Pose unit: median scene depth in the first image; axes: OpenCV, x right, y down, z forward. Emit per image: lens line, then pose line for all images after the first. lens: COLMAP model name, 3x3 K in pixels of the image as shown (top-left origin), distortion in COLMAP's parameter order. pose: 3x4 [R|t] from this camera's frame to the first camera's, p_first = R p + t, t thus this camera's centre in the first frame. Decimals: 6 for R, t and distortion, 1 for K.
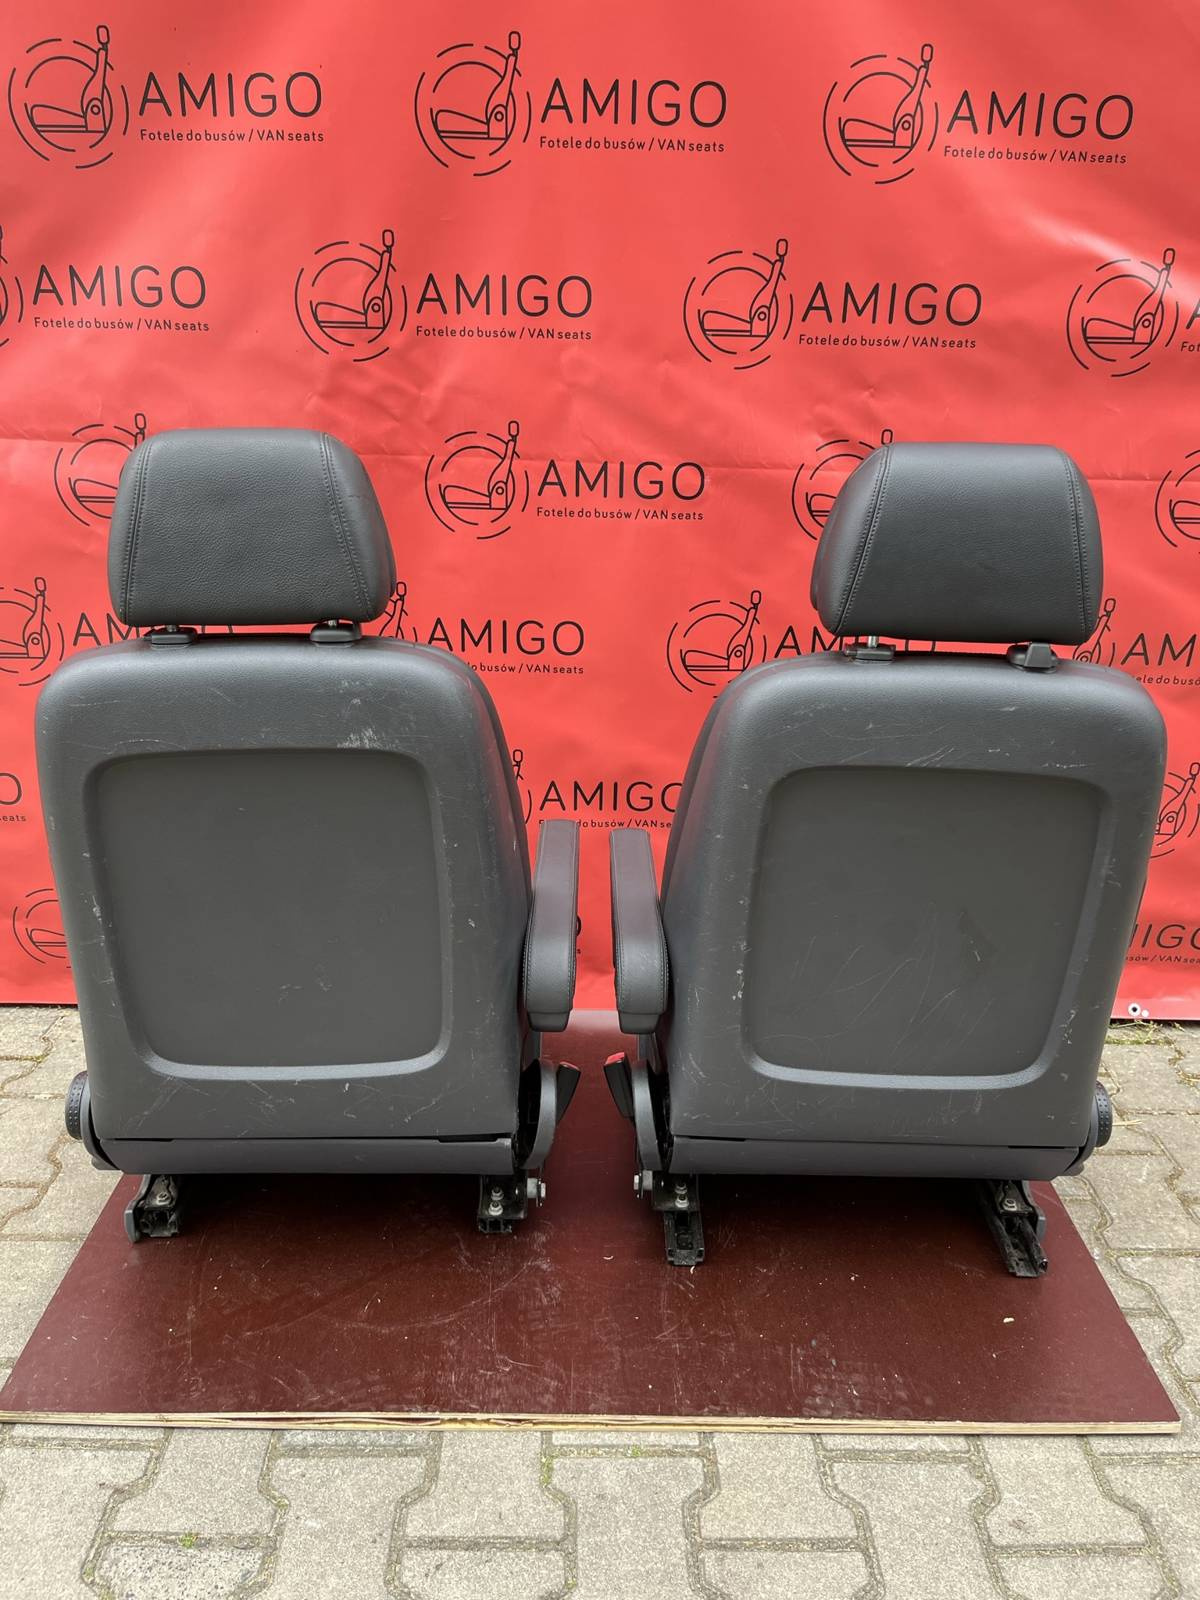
lens RADIAL K [[1228.5, 0, 598.2], [0, 1228.5, 781.1], [0, 0, 1]] dist [0.065377, -0.107756]
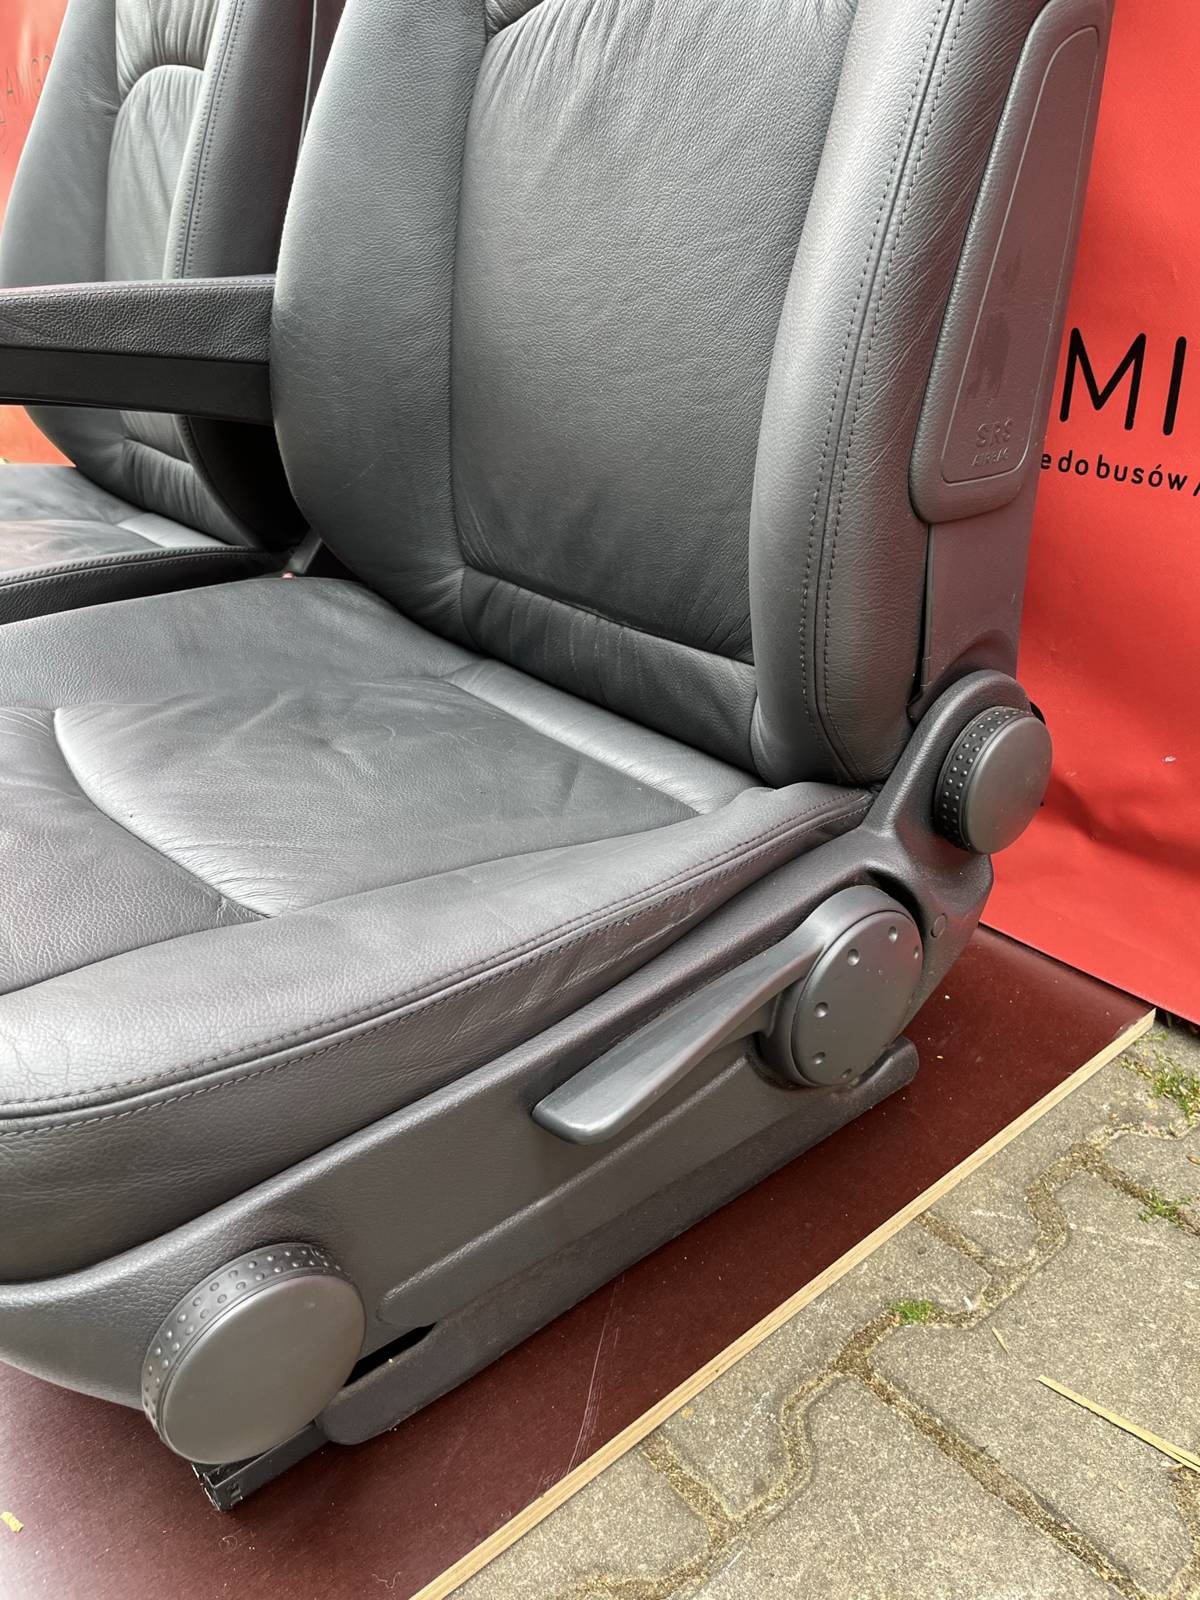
lens RADIAL K [[1228.5, 0, 608.8], [0, 1228.5, 813.0], [0, 0, 1]] dist [0.065377, -0.107756]
pose [[0.632590, 0.321451, -0.704627, 0.580327], [-0.210138, 0.946908, 0.243325, 0.098706], [0.745434, -0.005856, 0.666553, 0.814983]]
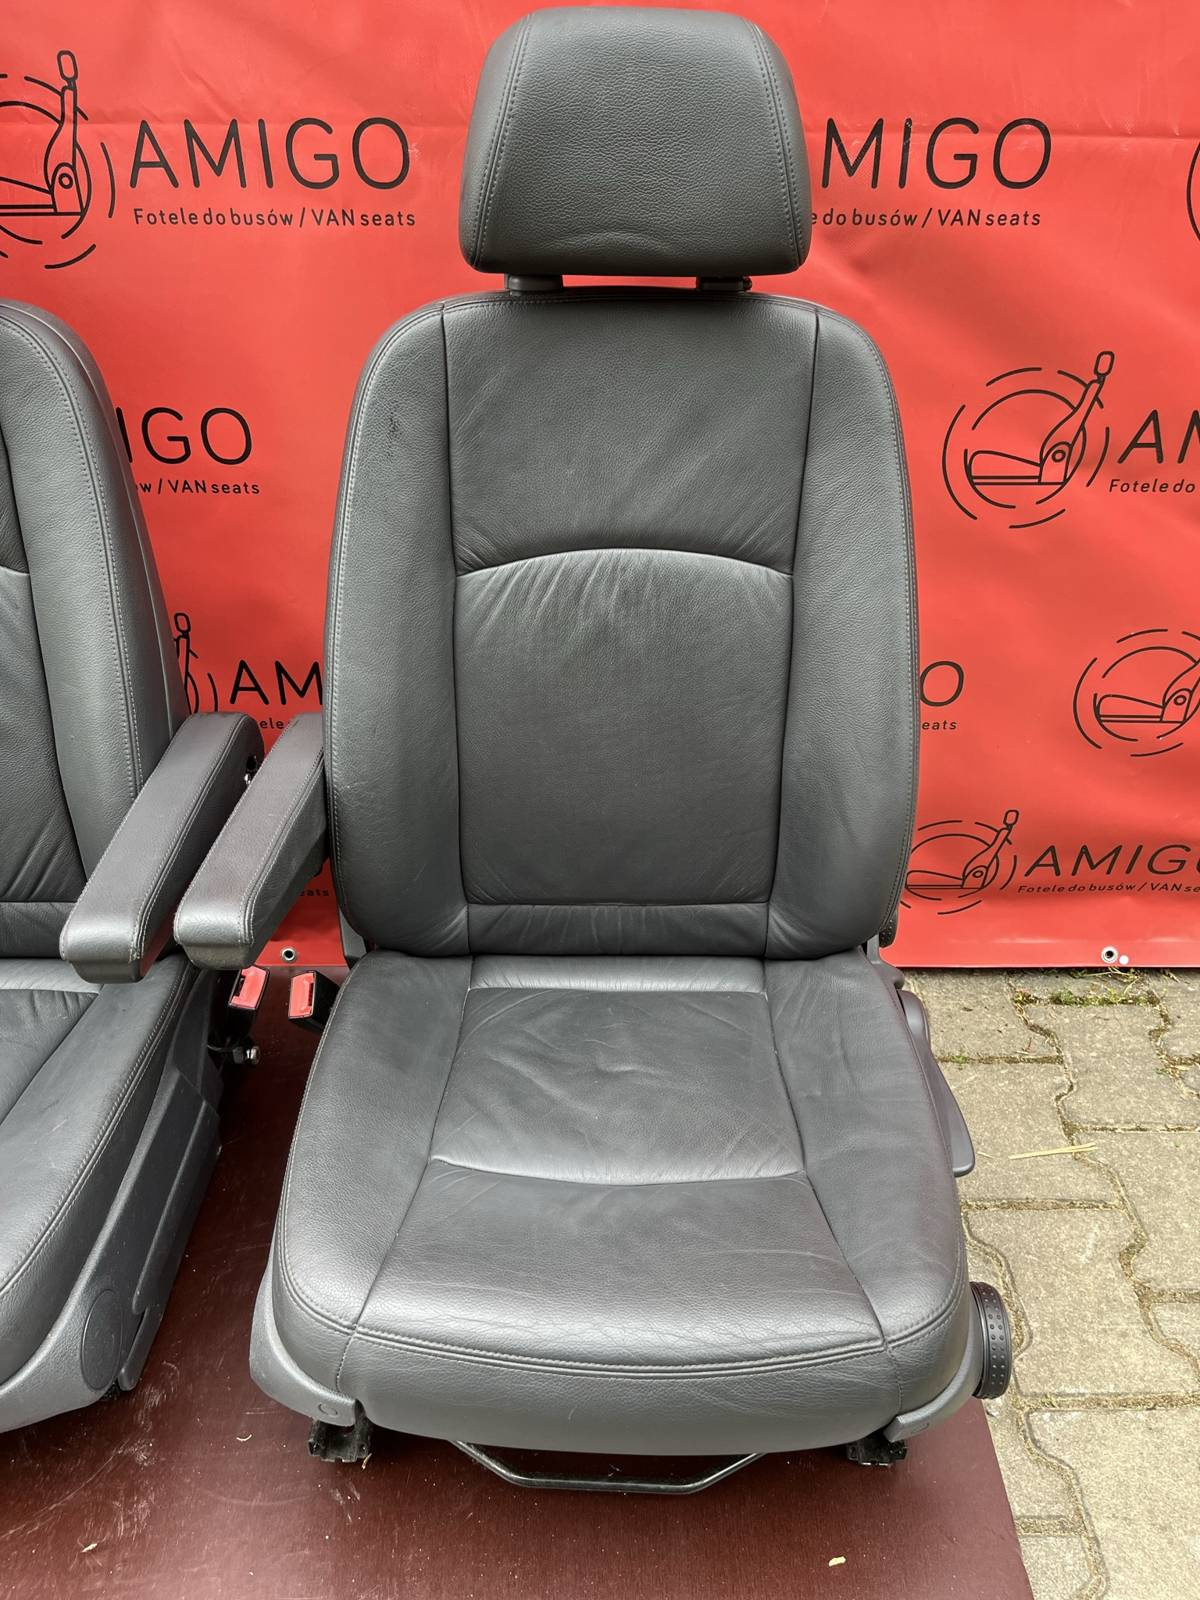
lens RADIAL K [[1228.5, 0, 604.1], [0, 1228.5, 801.1], [0, 0, 1]] dist [0.065377, -0.107756]
pose [[0.999652, -0.013069, -0.022920, 0.211213], [0.017672, 0.976706, 0.213852, -0.078897], [0.019592, -0.214182, 0.976597, 0.419764]]
